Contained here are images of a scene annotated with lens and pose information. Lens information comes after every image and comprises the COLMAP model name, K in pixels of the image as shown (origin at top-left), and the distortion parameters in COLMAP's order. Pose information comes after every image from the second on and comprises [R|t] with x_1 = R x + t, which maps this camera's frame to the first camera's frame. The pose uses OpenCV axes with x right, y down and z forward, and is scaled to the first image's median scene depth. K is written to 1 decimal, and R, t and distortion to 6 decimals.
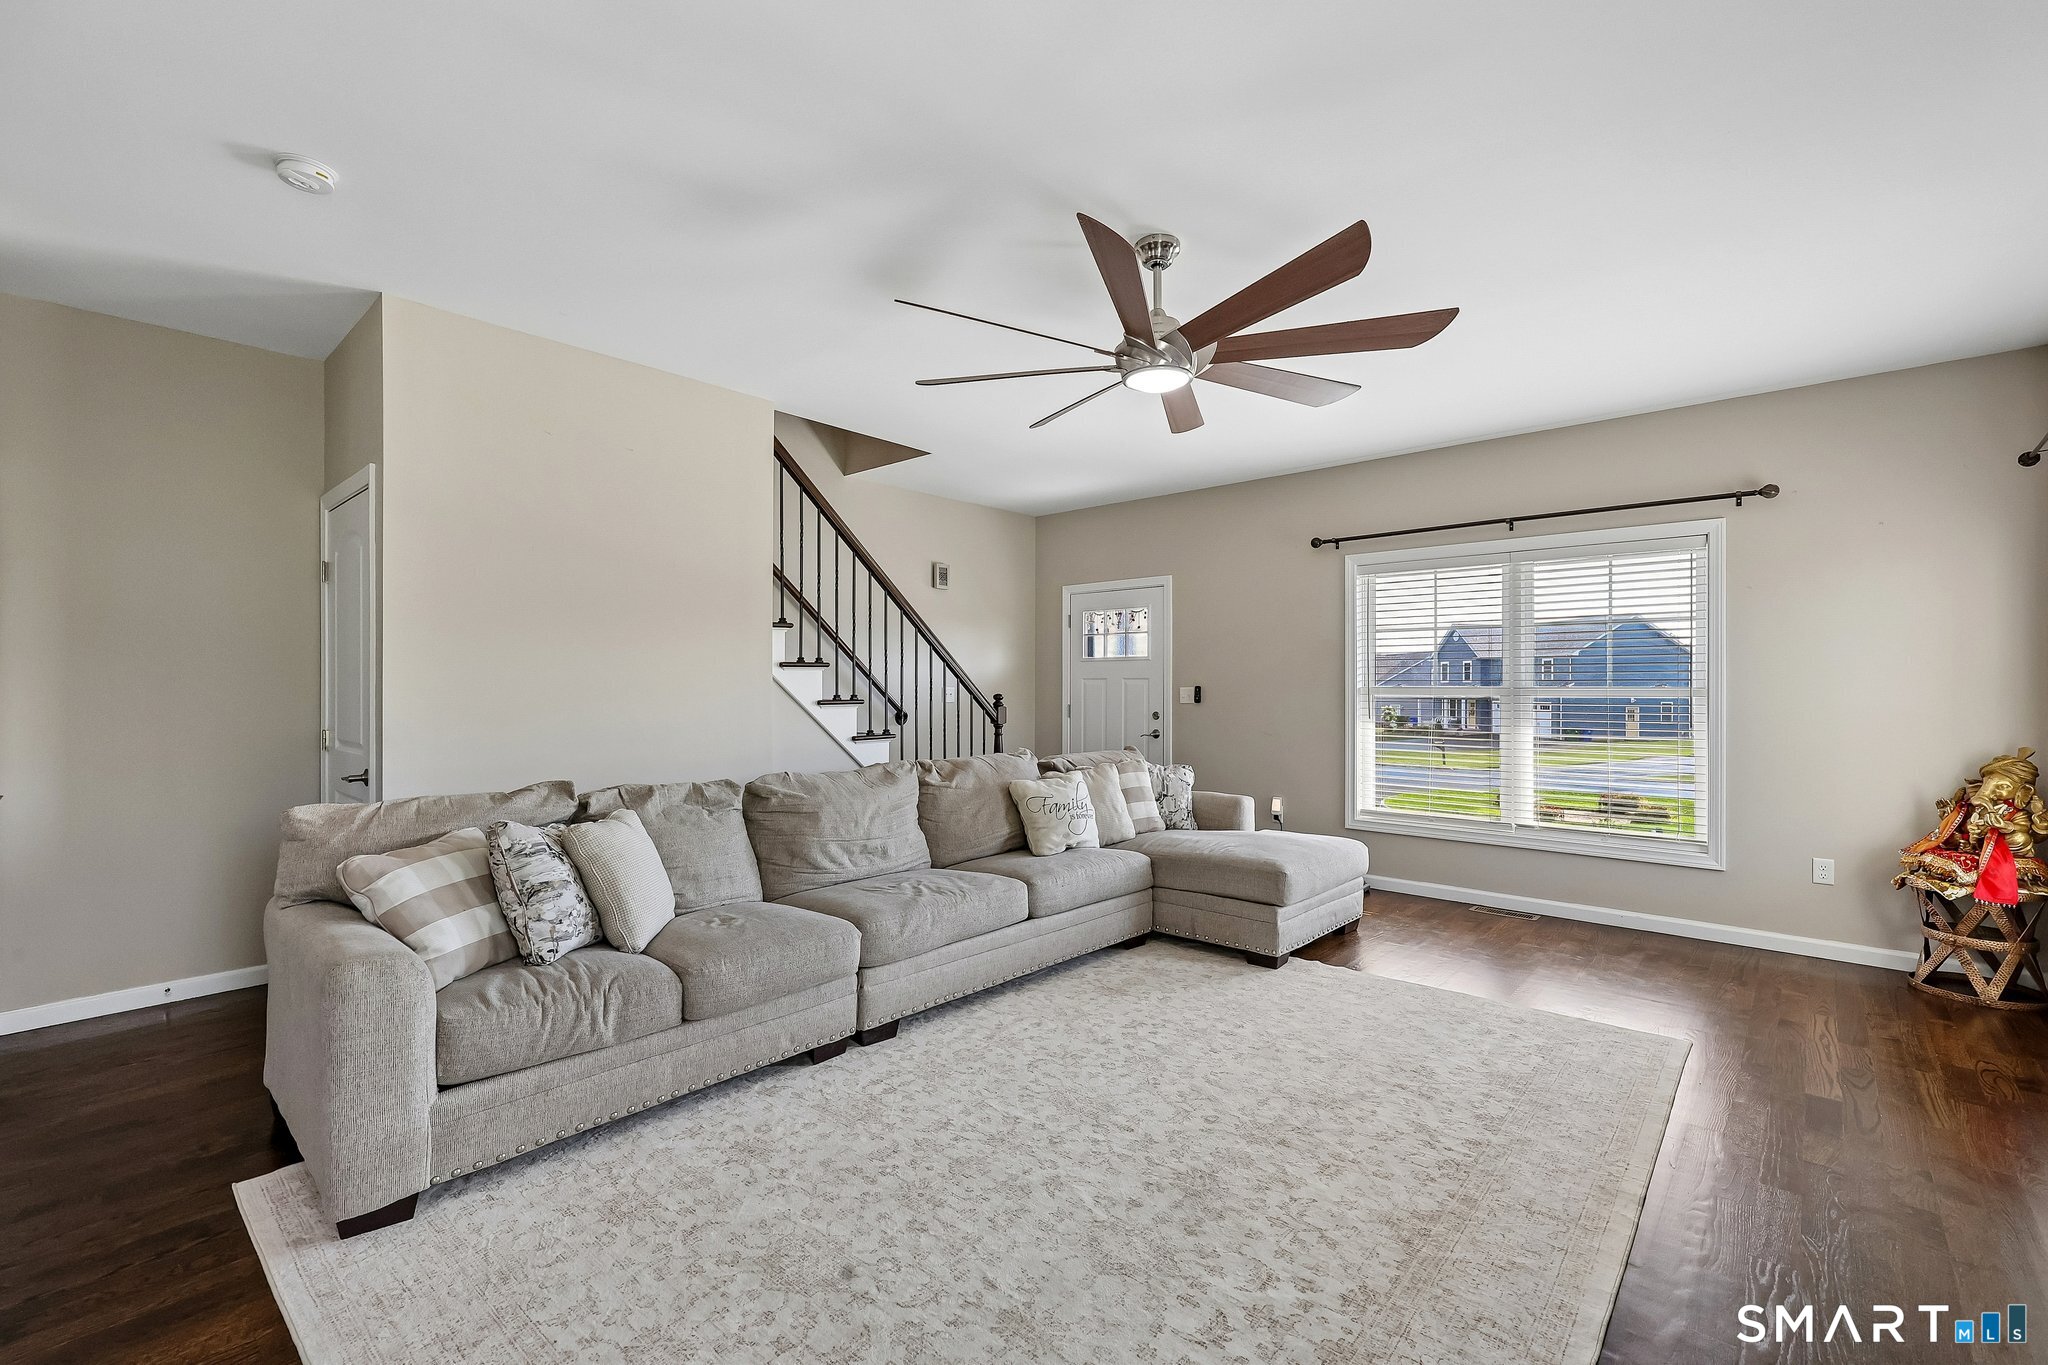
lens RADIAL K [[867.4, 0, 1032.2], [0, 867.4, 667.0], [0, 0, 1]] dist [0.001733, 0.000785]
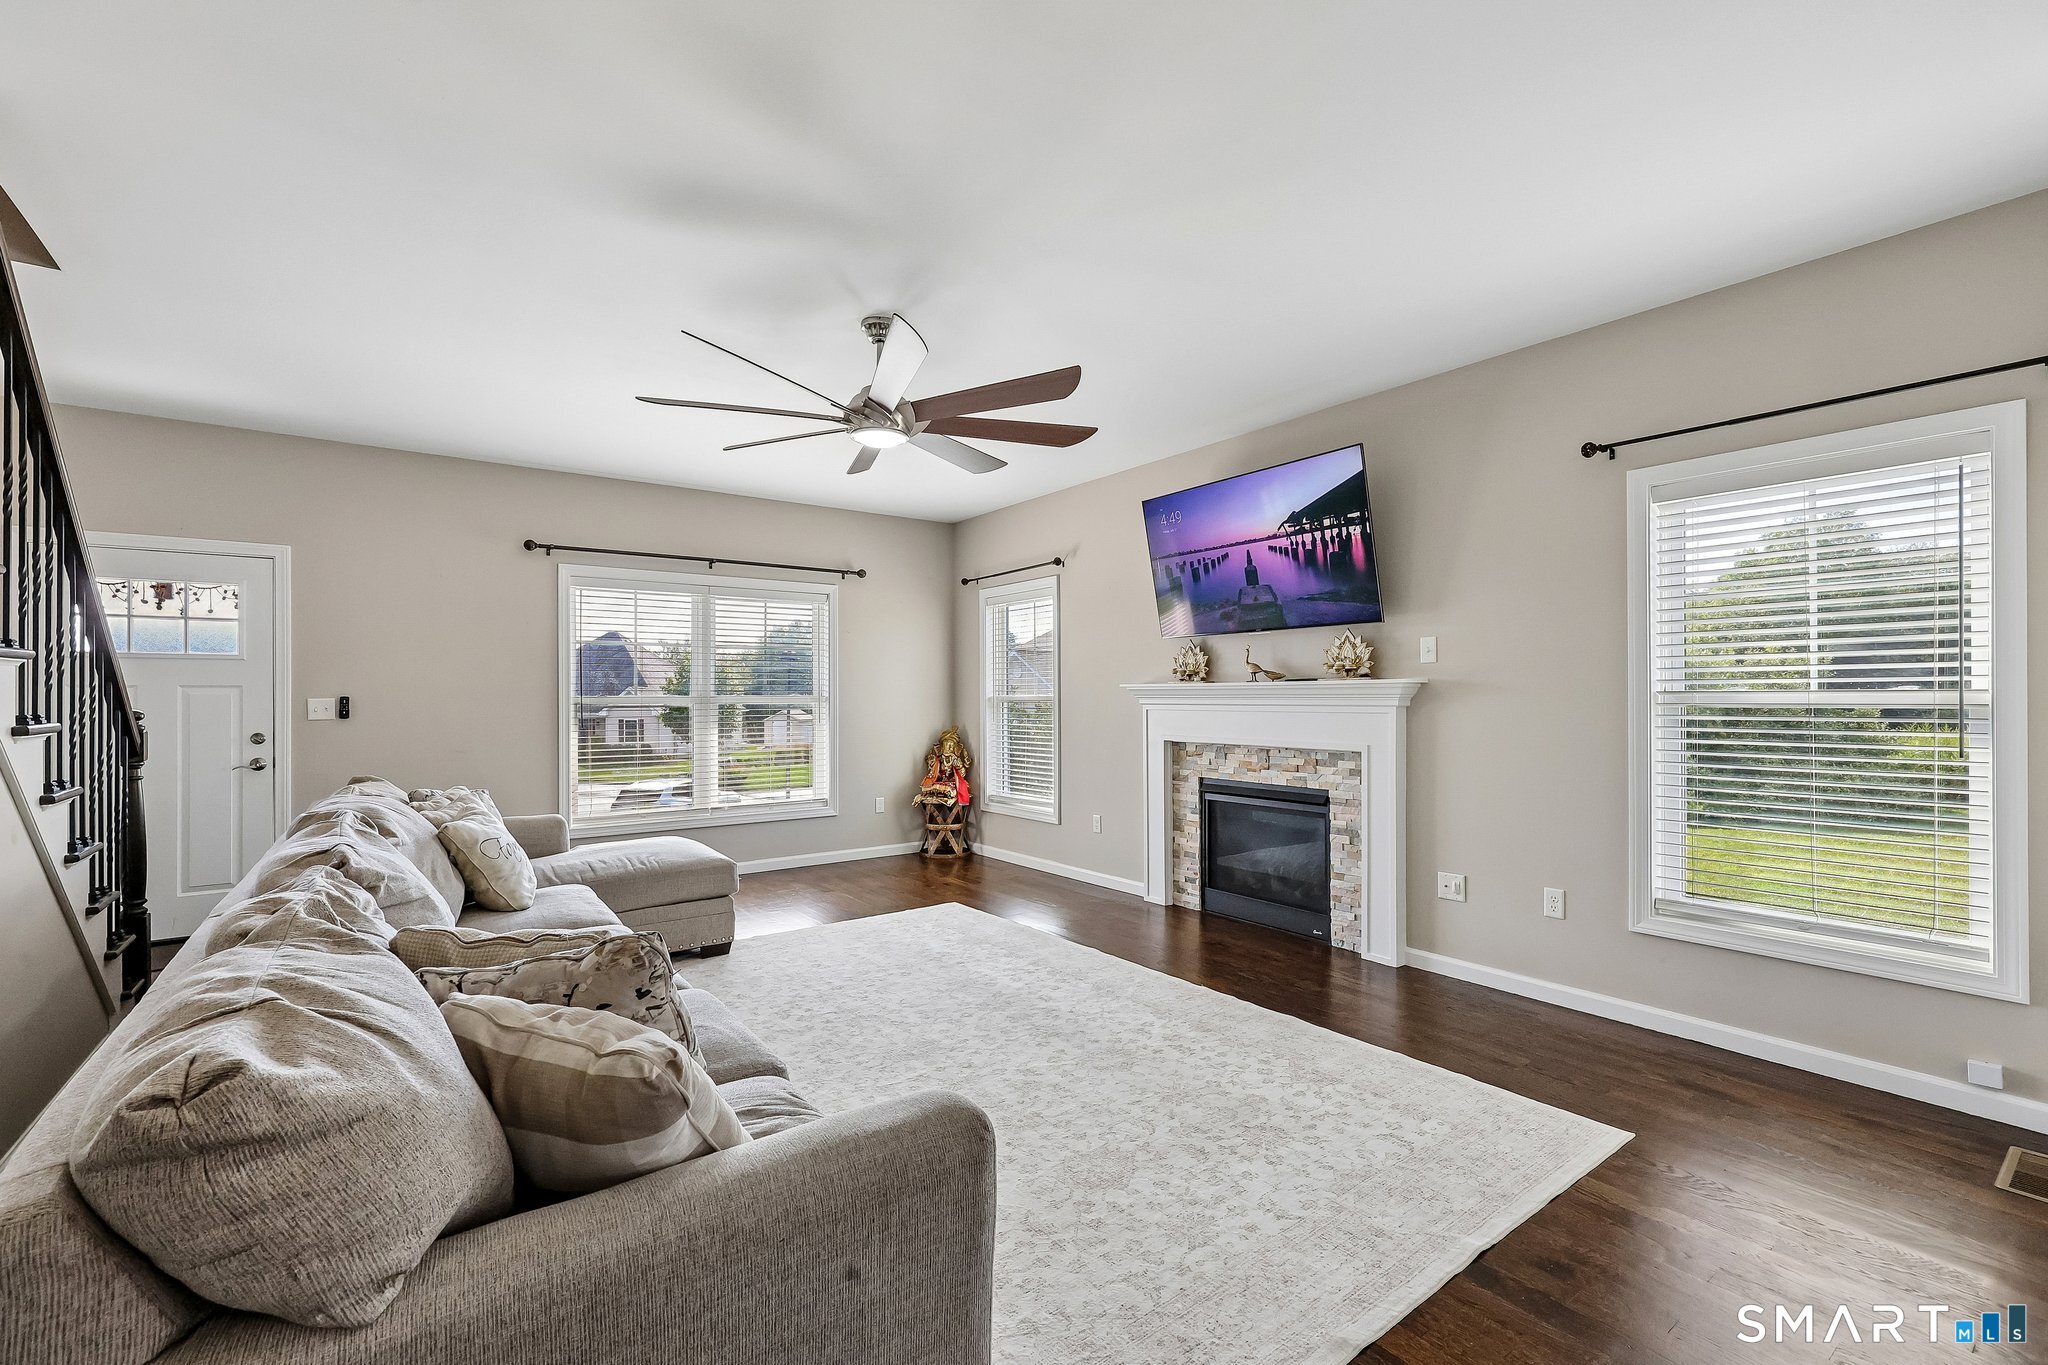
lens RADIAL K [[867.4, 0, 1002.6], [0, 867.4, 692.1], [0, 0, 1]] dist [0.001733, 0.000785]
pose [[0.224406, -0.000072, 0.974496, -0.783357], [-0.020304, 0.999783, 0.004750, 0.003753], [-0.974284, -0.020852, 0.224356, 0.457783]]
